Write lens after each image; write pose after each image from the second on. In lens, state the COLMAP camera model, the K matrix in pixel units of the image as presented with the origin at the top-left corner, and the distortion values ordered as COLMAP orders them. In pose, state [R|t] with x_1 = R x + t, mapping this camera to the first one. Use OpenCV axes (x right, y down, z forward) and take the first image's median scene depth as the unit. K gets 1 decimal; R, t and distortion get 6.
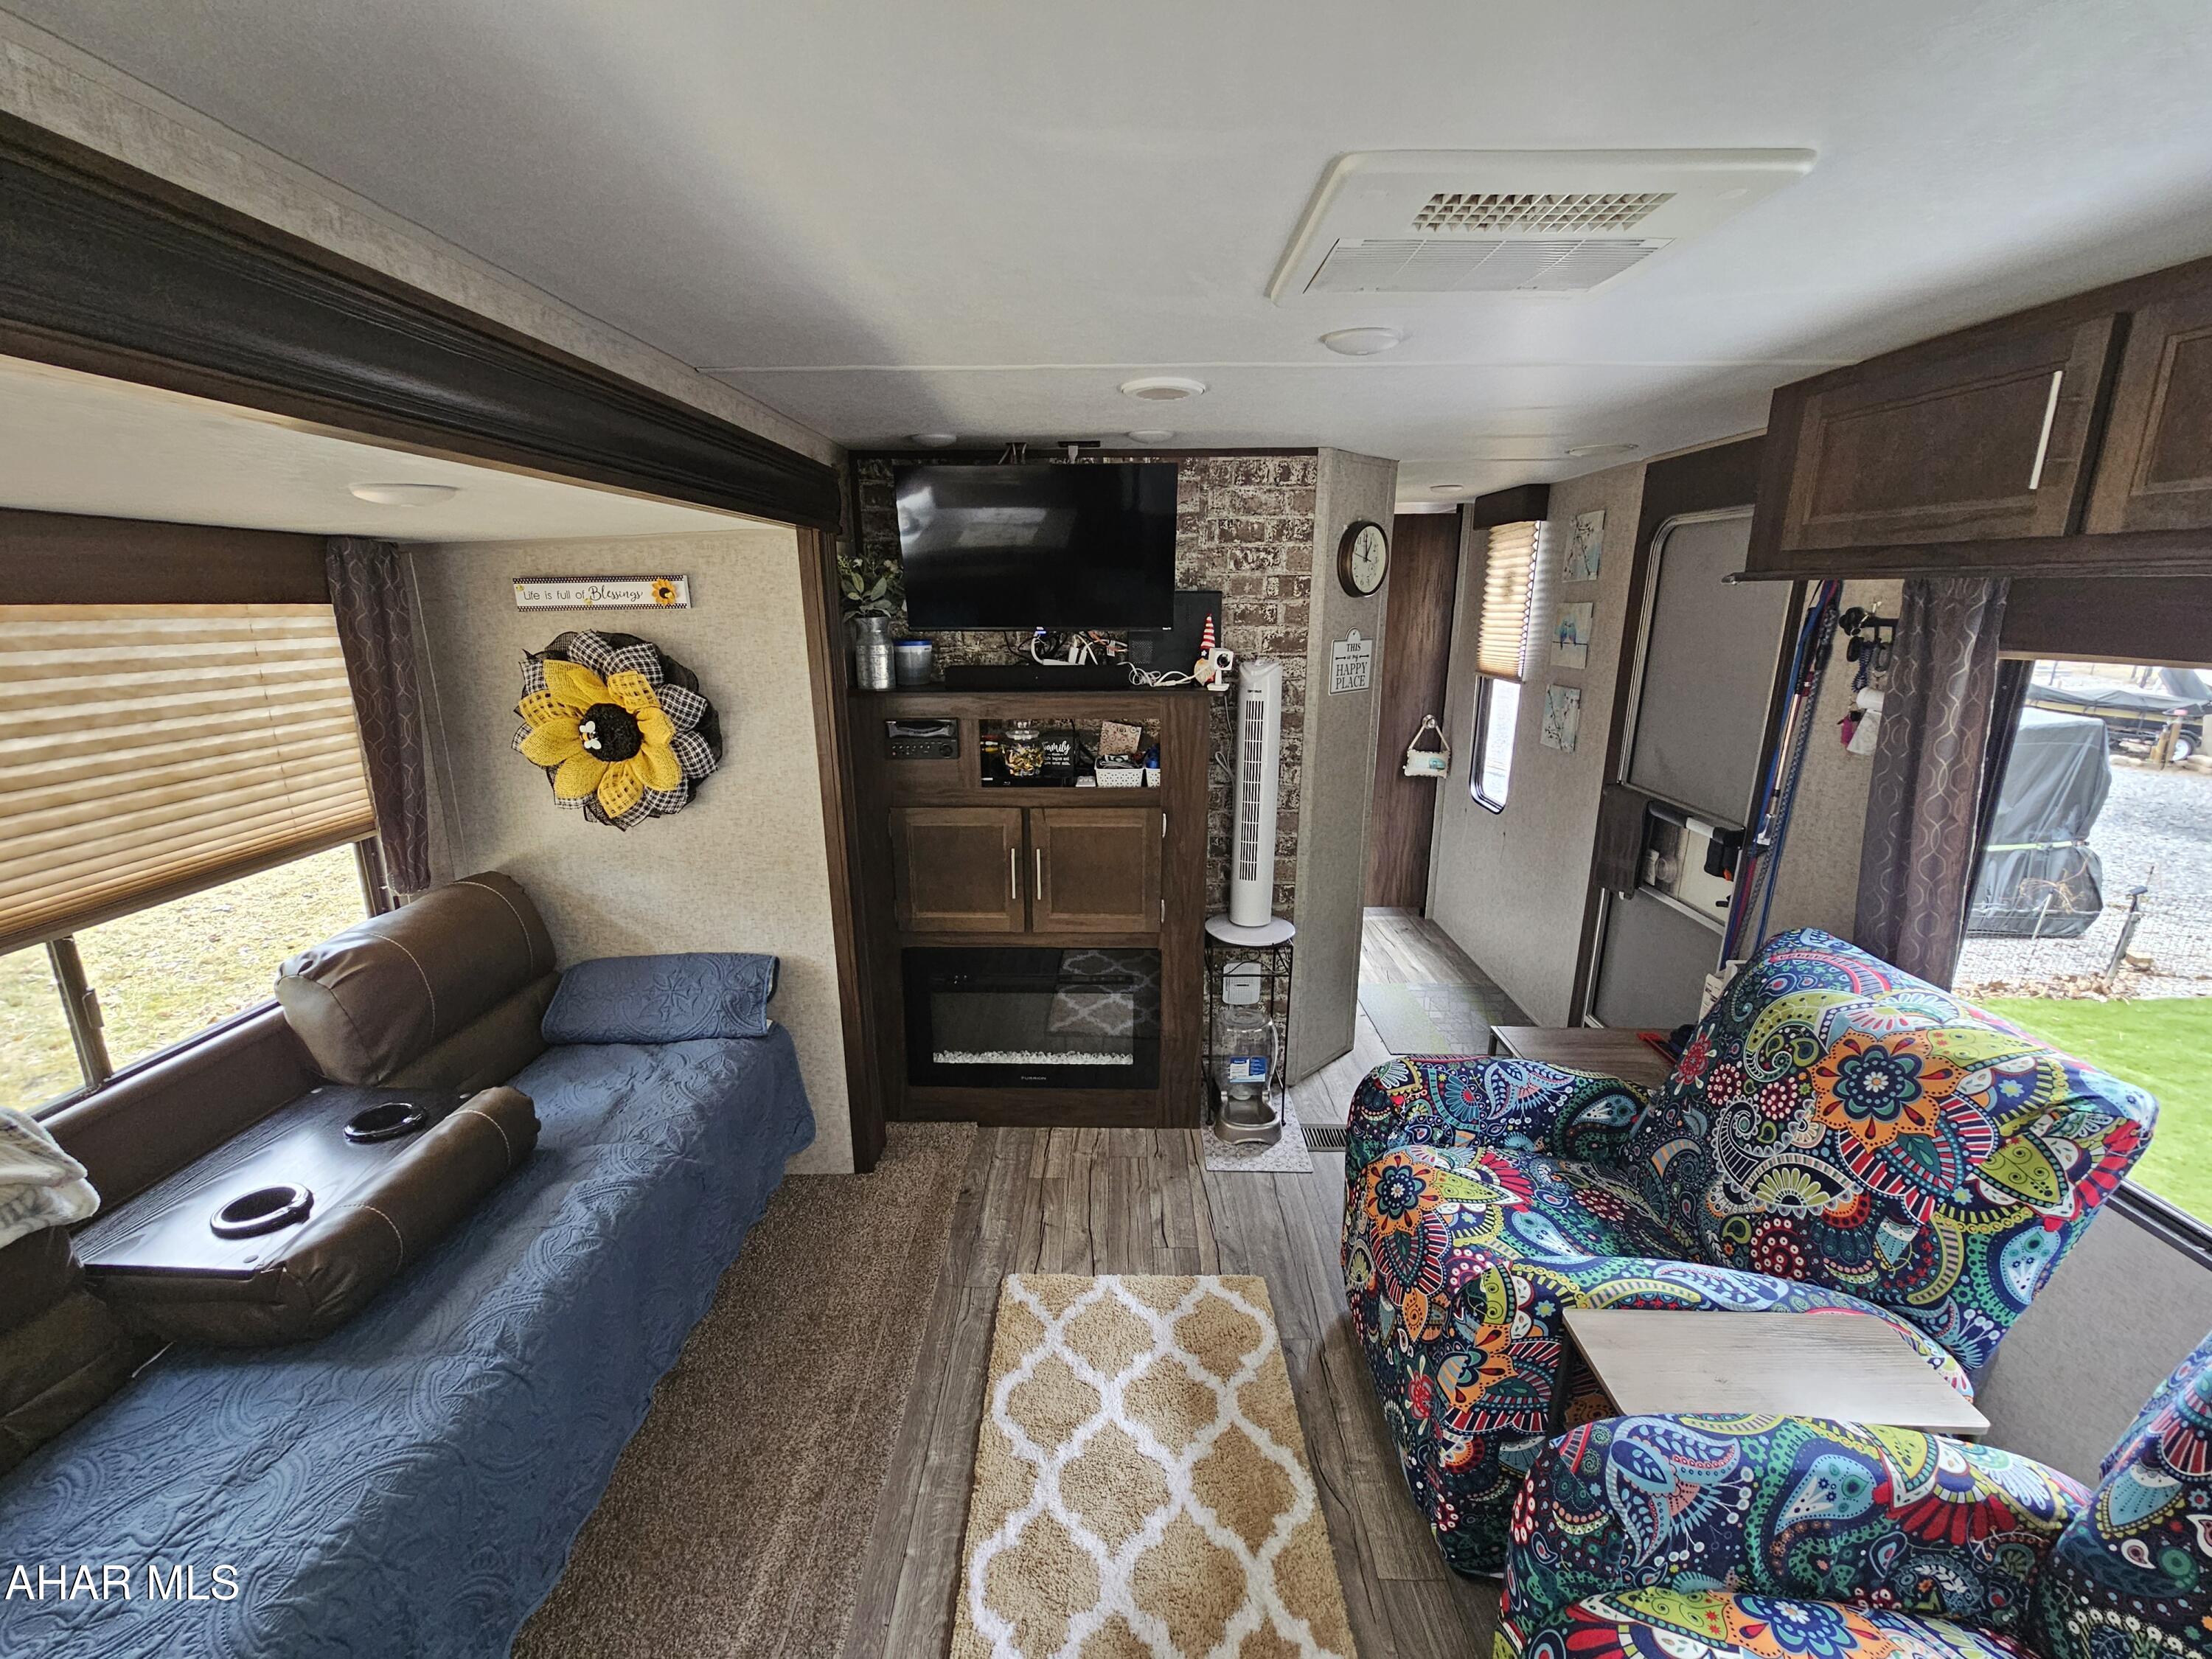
lens RADIAL K [[902.9, 0, 1096.8], [0, 902.9, 834.7], [0, 0, 1]] dist [-0.000699, 0.000118]
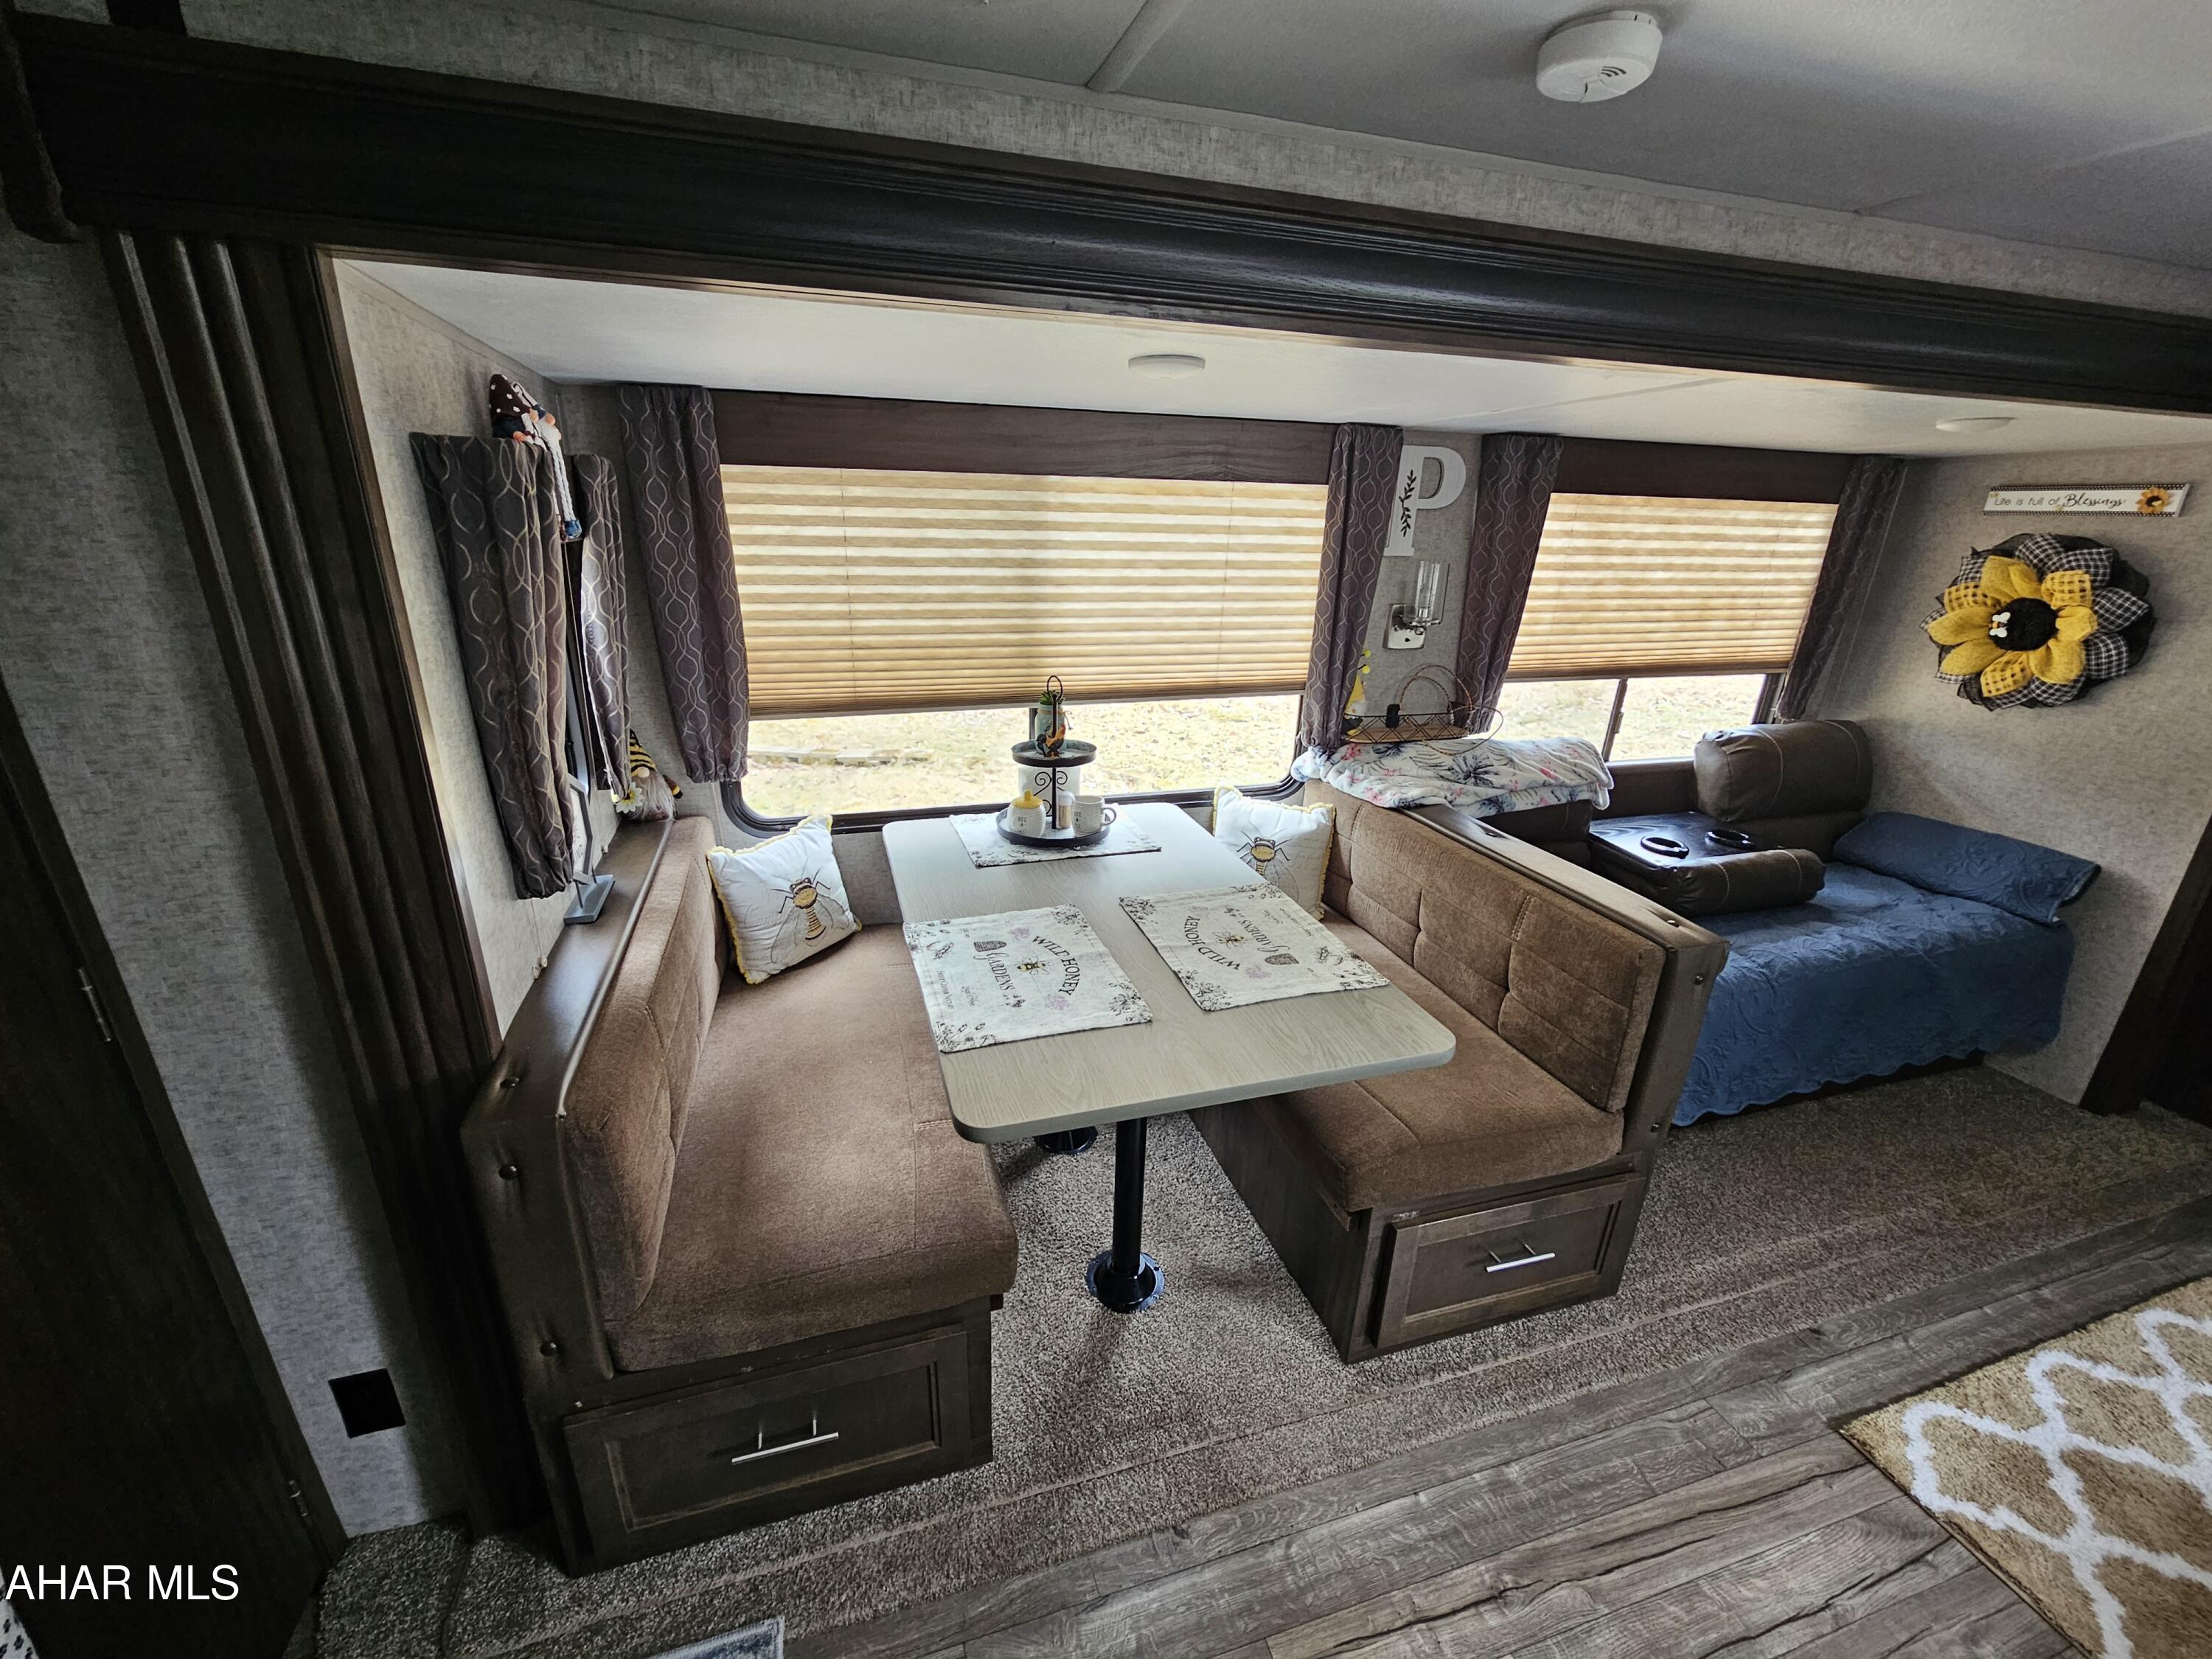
lens RADIAL K [[904.0, 0, 1091.9], [0, 904.0, 834.8], [0, 0, 1]] dist [-0.001826, -0.000441]
pose [[0.308421, 0.336375, -0.889791, 0.216427], [-0.264725, 0.928791, 0.259360, 0.158454], [0.913672, 0.155558, 0.375506, -0.493087]]
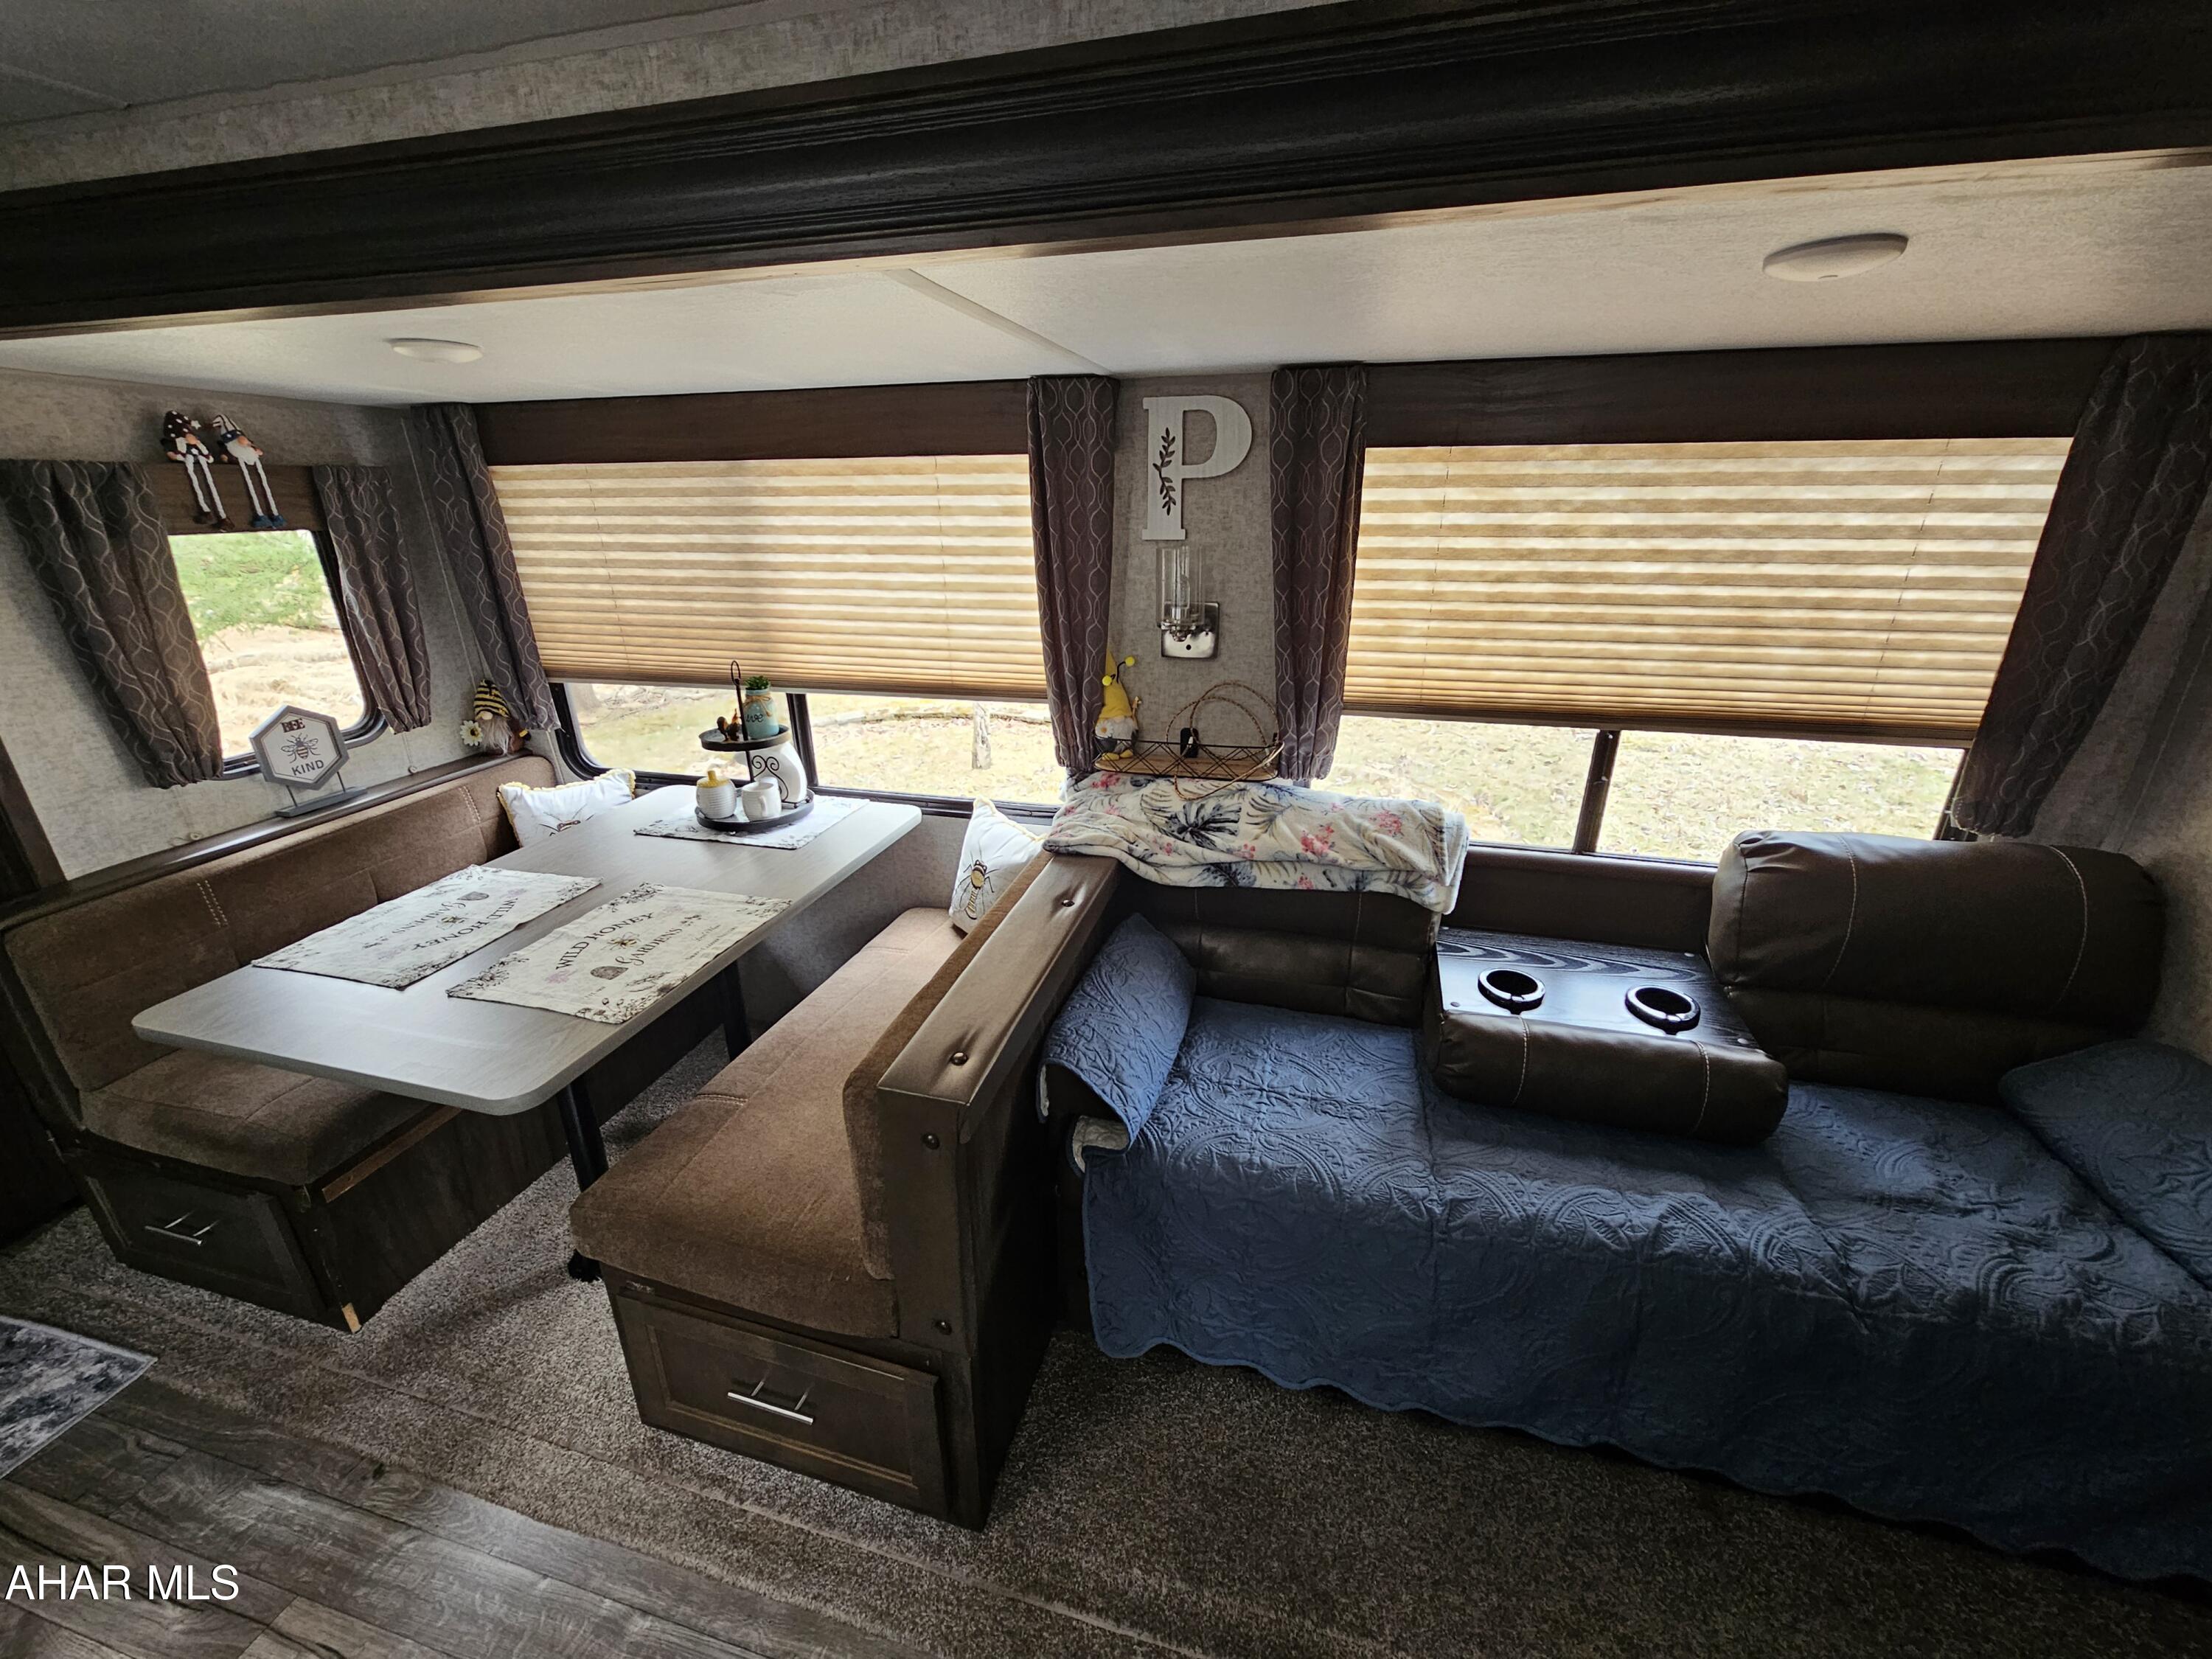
lens RADIAL K [[902.9, 0, 1096.8], [0, 902.9, 834.7], [0, 0, 1]] dist [-0.000699, 0.000118]
pose [[-0.250687, 0.354992, -0.900631, 0.128916], [-0.234085, 0.880502, 0.412214, -0.077250], [0.939340, 0.314161, -0.137632, 0.410852]]
